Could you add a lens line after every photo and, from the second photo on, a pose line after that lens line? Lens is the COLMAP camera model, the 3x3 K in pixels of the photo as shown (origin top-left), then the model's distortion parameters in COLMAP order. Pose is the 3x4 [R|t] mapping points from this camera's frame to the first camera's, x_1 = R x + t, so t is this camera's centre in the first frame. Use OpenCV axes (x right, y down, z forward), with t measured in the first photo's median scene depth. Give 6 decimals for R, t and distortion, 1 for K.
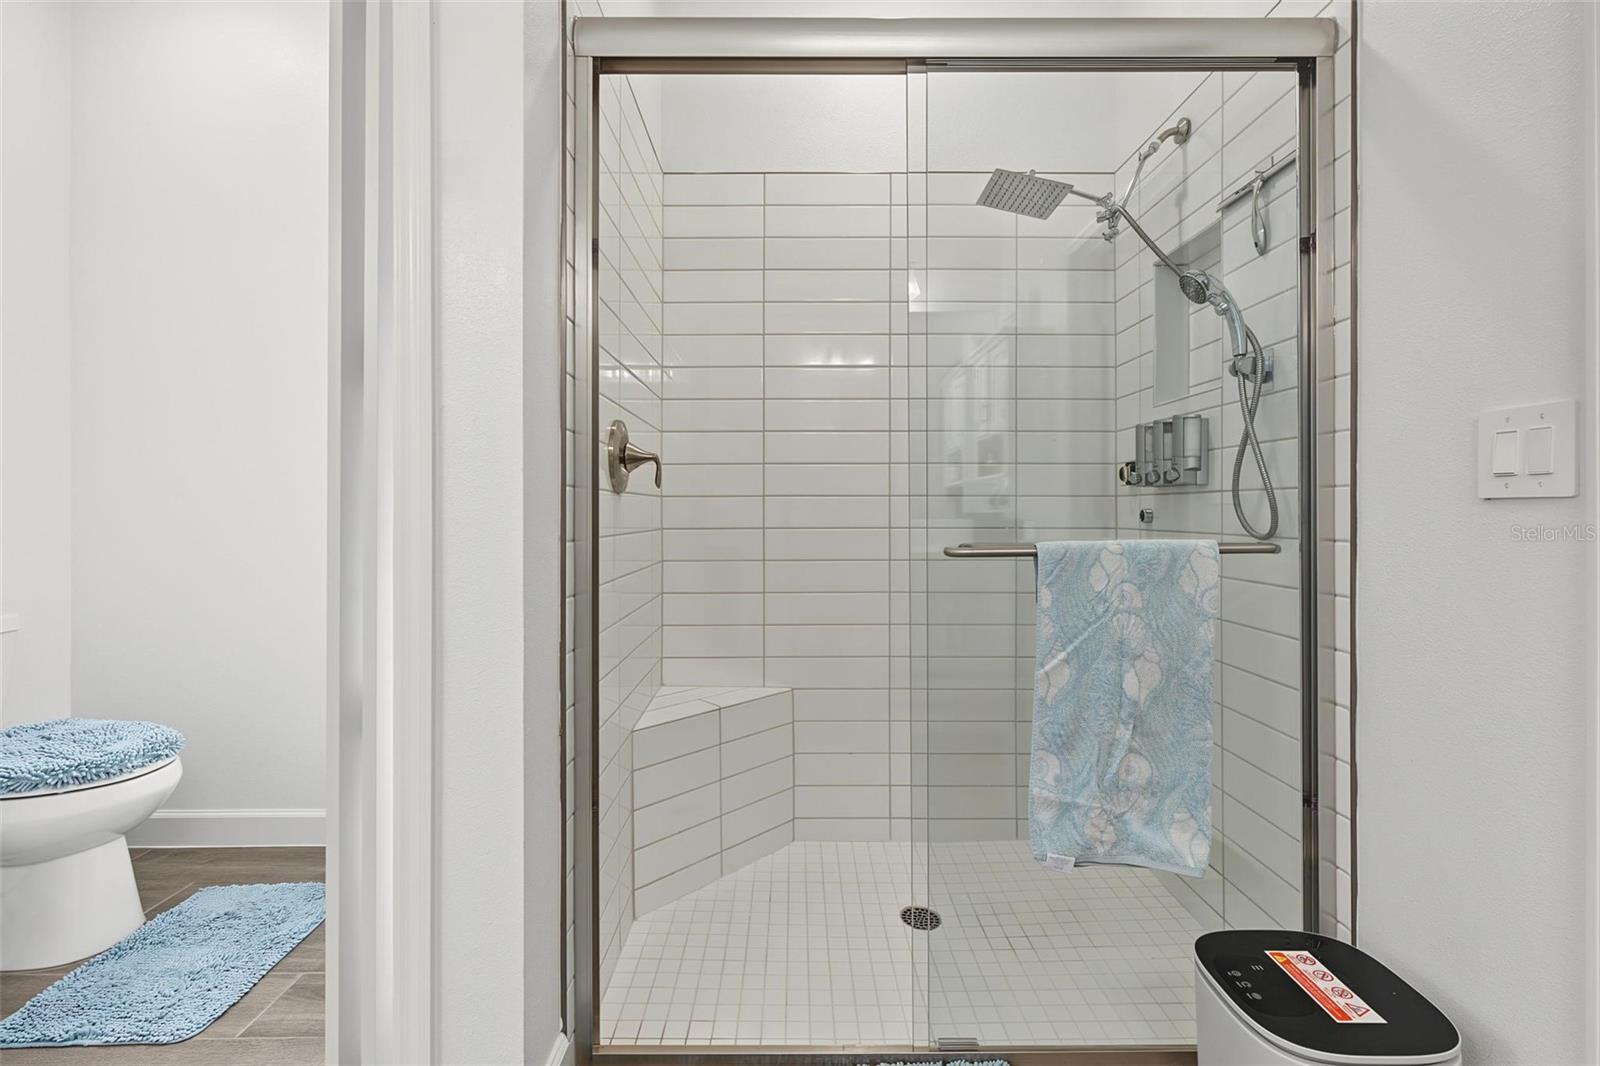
lens RADIAL K [[711.2, 0, 800.5], [0, 711.2, 520.0], [0, 0, 1]] dist [0.000649, -0.000240]
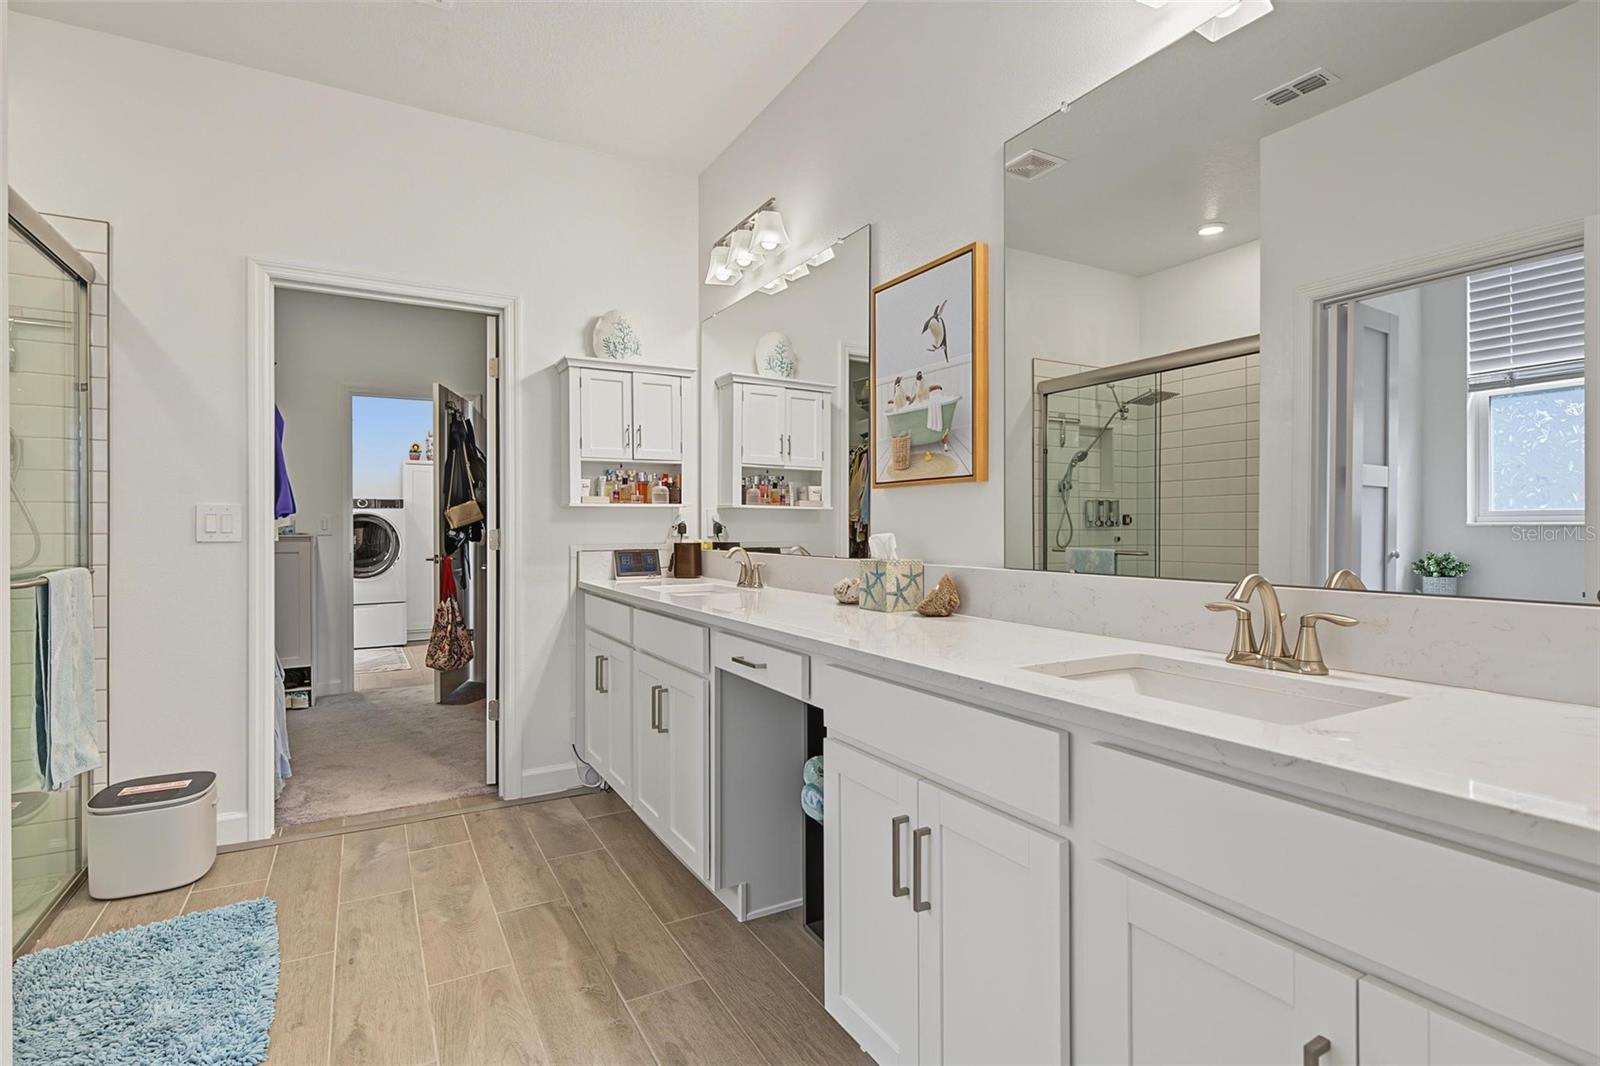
lens RADIAL K [[769.6, 0, 791.0], [0, 769.6, 524.5], [0, 0, 1]] dist [0.000300, -0.000039]
pose [[-0.481944, 0.001320, 0.876201, -1.743715], [0.003054, 0.999995, 0.000174, -0.066211], [-0.876196, 0.002760, -0.481946, 0.427313]]
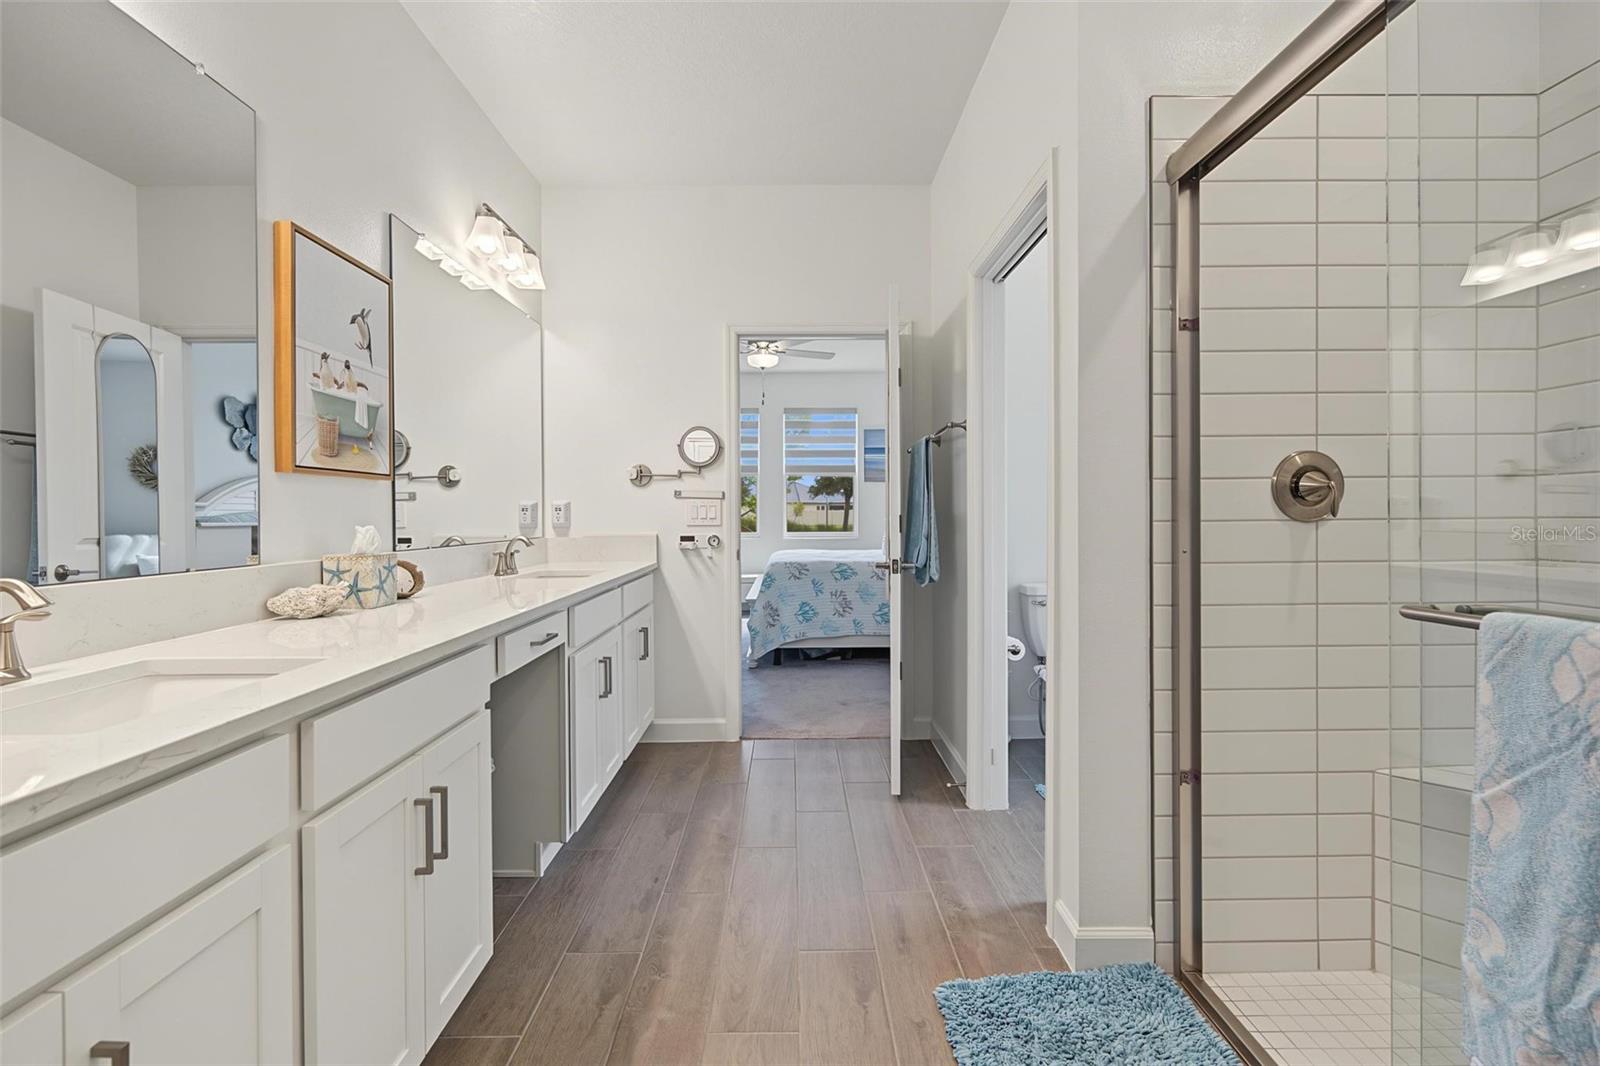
lens RADIAL K [[755.5, 0, 802.8], [0, 755.5, 516.7], [0, 0, 1]] dist [0.004543, 0.000063]
pose [[0.010016, 0.004213, -0.999941, 1.076259], [0.004442, 0.999981, 0.004257, -0.067789], [0.999940, -0.004484, 0.009997, 0.329246]]
